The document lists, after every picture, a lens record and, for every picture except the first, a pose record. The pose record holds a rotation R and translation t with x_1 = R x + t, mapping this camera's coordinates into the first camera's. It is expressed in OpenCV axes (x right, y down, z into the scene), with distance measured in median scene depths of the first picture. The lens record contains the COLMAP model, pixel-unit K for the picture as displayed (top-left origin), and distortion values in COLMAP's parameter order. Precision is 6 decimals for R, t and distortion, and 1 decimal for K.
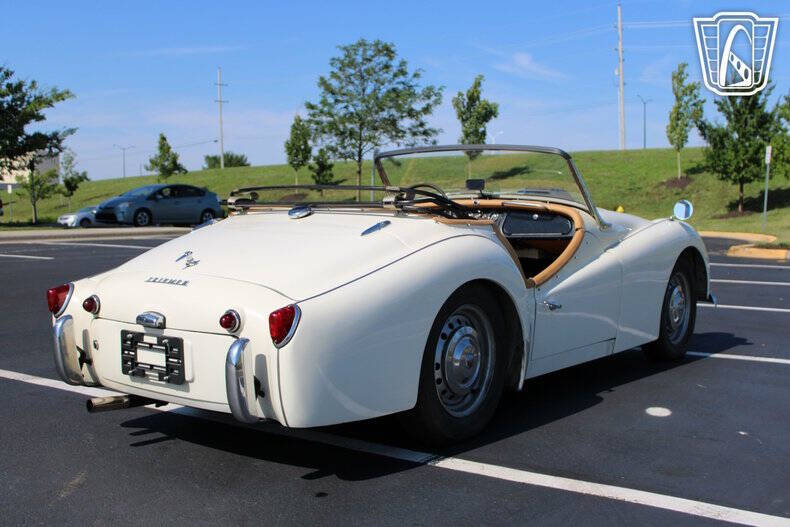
lens RADIAL K [[961.5, 0, 395.0], [0, 961.5, 263.5], [0, 0, 1]] dist [-0.090646, -0.006557]
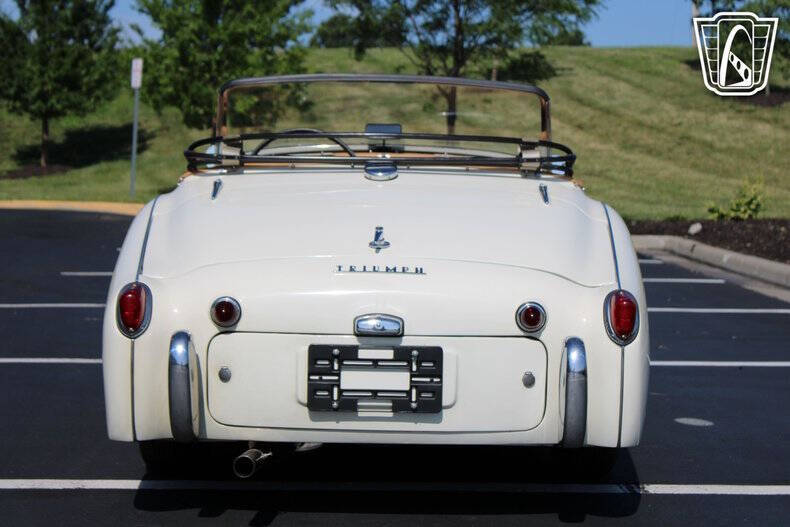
lens RADIAL K [[1749.4, 0, 395.0], [0, 1749.4, 263.5], [0, 0, 1]] dist [0.034953, 0.301046]
pose [[0.792094, -0.025871, 0.609851, -0.885328], [0.024487, 0.999644, 0.010603, 0.000429], [-0.609908, 0.006535, 0.792445, -0.017449]]
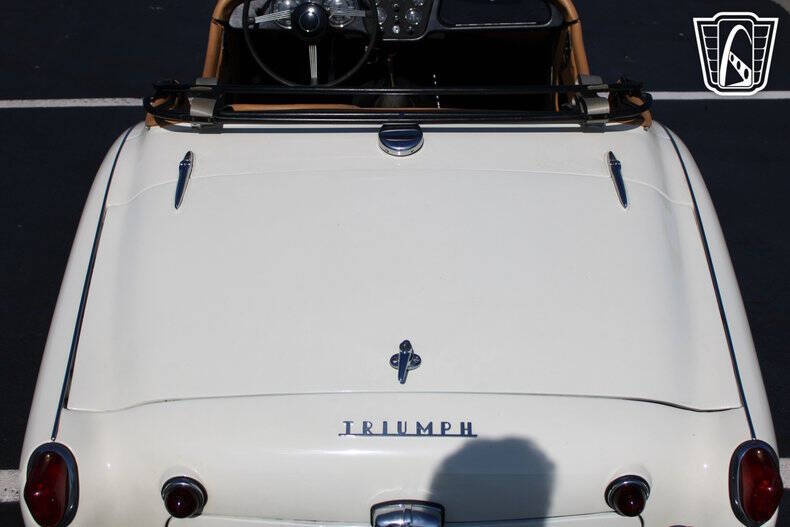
lens RADIAL K [[961.5, 0, 395.0], [0, 961.5, 263.5], [0, 0, 1]] dist [-0.090646, -0.006557]
pose [[0.788762, -0.298213, 0.537515, -0.413588], [0.033936, 0.894230, 0.446319, -0.231515], [-0.613761, -0.333799, 0.715455, 0.609889]]
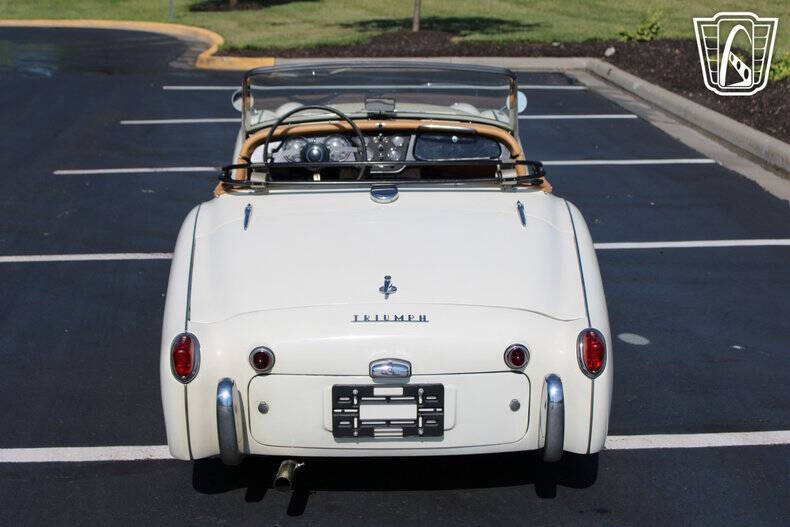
lens RADIAL K [[1295.1, 0, 395.0], [0, 1295.1, 263.5], [0, 0, 1]] dist [-0.021995, -0.021080]
pose [[0.780235, -0.160616, 0.604512, -0.796977], [0.045911, 0.978567, 0.200743, -0.223337], [-0.623799, -0.128873, 0.770887, 0.117884]]
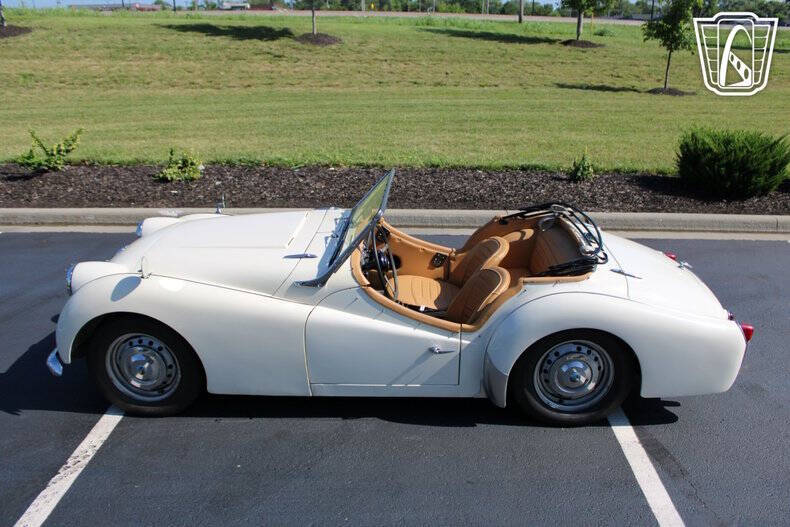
lens RADIAL K [[669.5, 0, 395.0], [0, 669.5, 263.5], [0, 0, 1]] dist [-0.120132, 0.011127]
pose [[-0.602175, -0.276114, 0.749097, -0.706419], [0.031339, 0.929391, 0.367763, -0.408244], [-0.797749, 0.244934, -0.551003, 1.837196]]
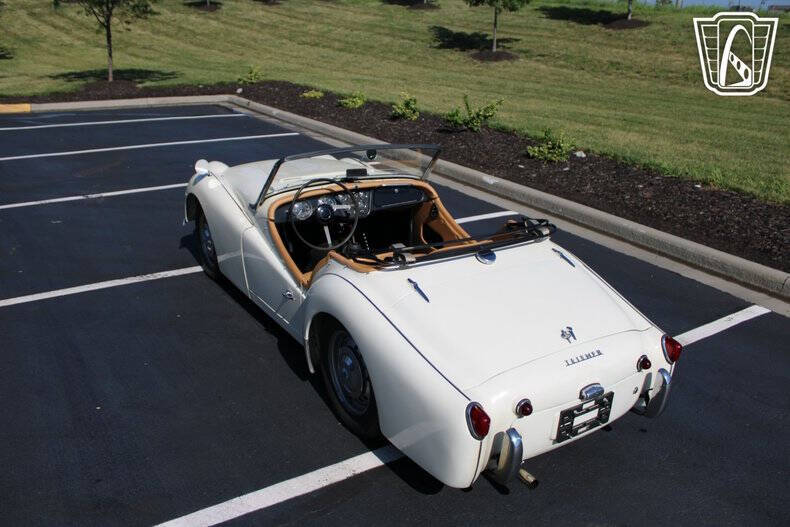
lens RADIAL K [[669.5, 0, 395.0], [0, 669.5, 263.5], [0, 0, 1]] dist [-0.120132, 0.011127]
pose [[0.346399, -0.323527, 0.880533, -0.902105], [0.022748, 0.941268, 0.336894, -0.337892], [-0.937811, -0.096669, 0.333414, 0.839104]]
